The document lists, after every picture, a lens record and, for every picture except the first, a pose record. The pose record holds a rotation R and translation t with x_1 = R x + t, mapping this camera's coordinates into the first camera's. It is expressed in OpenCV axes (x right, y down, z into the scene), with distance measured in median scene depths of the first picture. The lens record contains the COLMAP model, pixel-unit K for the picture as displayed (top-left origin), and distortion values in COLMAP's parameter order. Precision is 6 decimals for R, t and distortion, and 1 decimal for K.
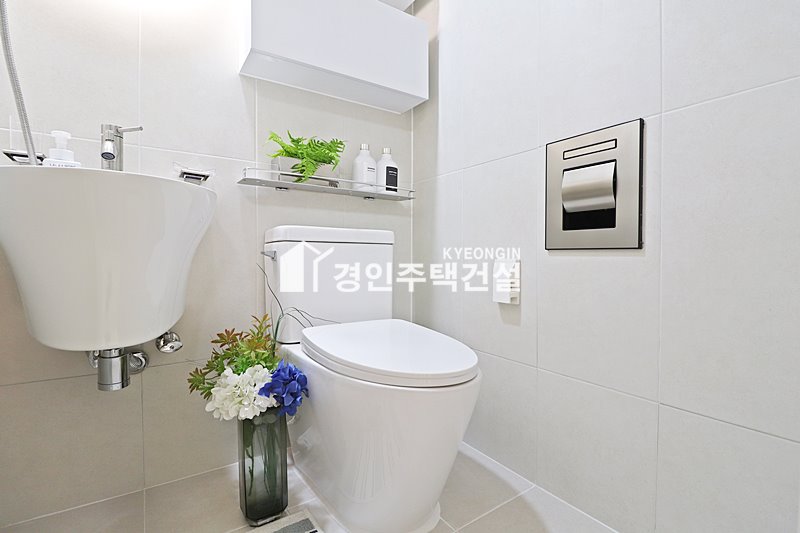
lens RADIAL K [[369.5, 0, 401.7], [0, 369.5, 261.8], [0, 0, 1]] dist [-0.010362, -0.001314]
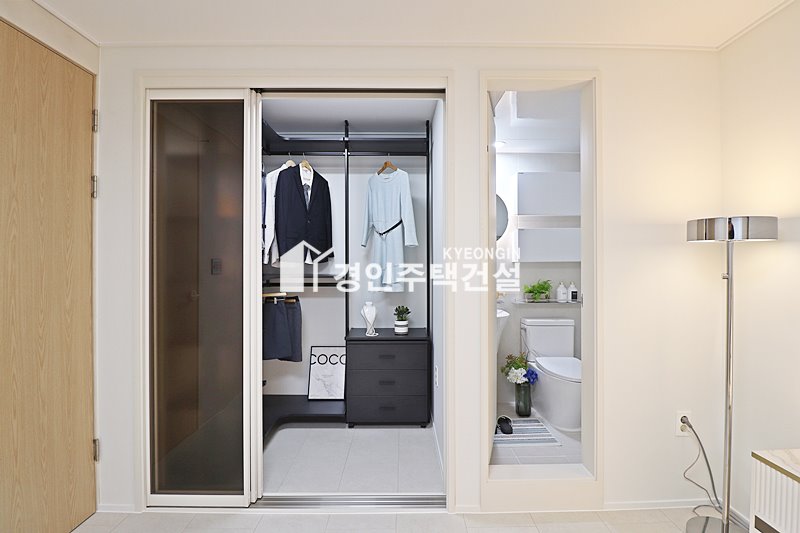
lens RADIAL K [[369.5, 0, 399.2], [0, 369.5, 261.8], [0, 0, 1]] dist [-0.010362, -0.001314]
pose [[0.812557, -0.015487, -0.582676, 0.586929], [0.008730, 0.999858, -0.014402, -0.565912], [0.582816, 0.006616, 0.812577, -2.087282]]
